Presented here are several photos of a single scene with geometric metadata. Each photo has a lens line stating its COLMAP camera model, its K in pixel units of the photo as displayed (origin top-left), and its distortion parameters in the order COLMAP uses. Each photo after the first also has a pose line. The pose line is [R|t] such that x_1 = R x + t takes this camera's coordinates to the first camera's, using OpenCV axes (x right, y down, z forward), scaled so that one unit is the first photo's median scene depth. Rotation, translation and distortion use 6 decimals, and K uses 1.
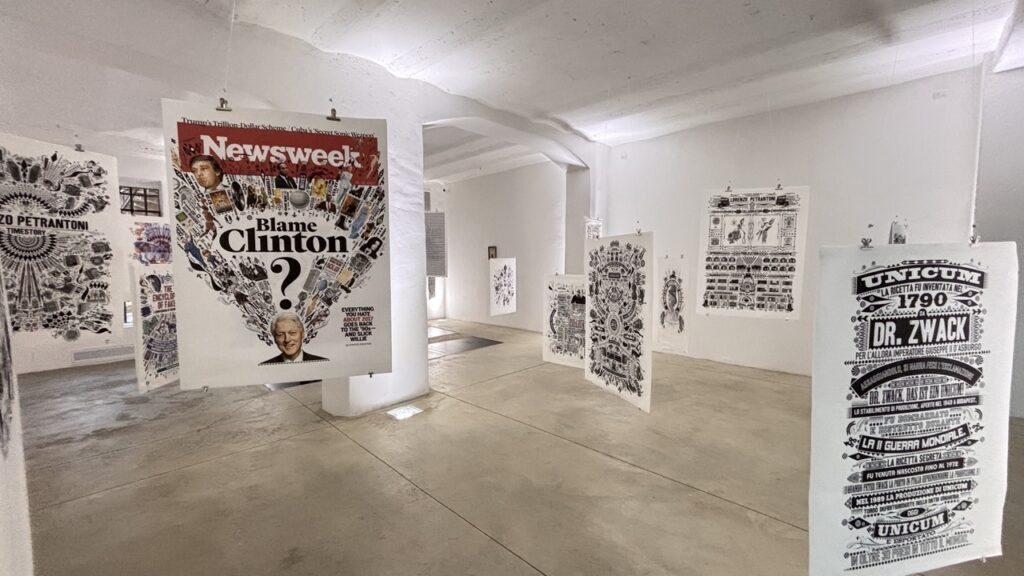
lens RADIAL K [[411.2, 0, 514.1], [0, 411.2, 280.4], [0, 0, 1]] dist [0.004766, -0.001216]
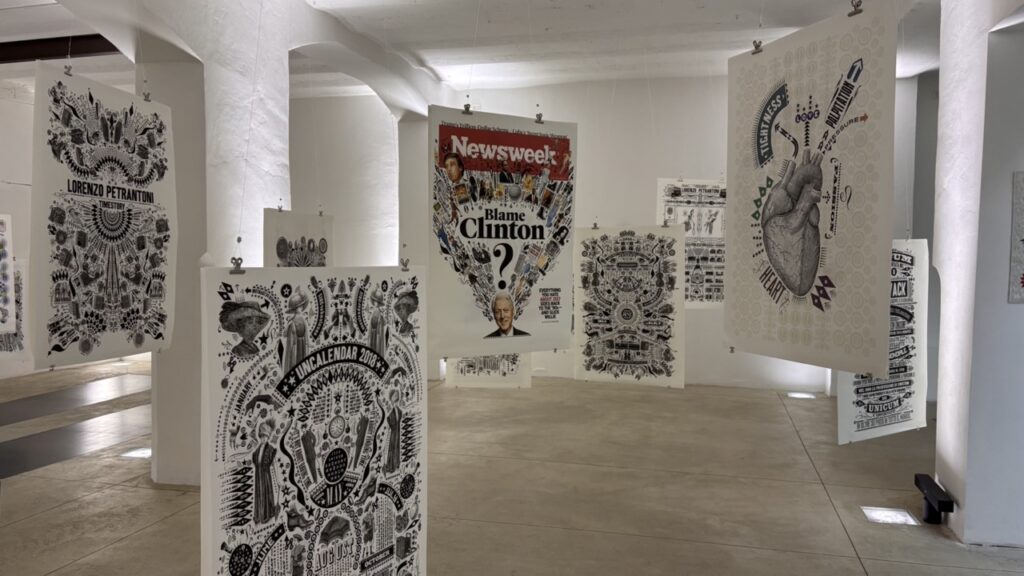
lens RADIAL K [[766.1, 0, 509.8], [0, 766.1, 278.4], [0, 0, 1]] dist [0.101342, 0.001321]
pose [[0.869958, -0.010005, 0.493024, -1.226249], [0.019500, 0.999710, -0.014120, 0.054666], [-0.492740, 0.021898, 0.869901, -0.647704]]
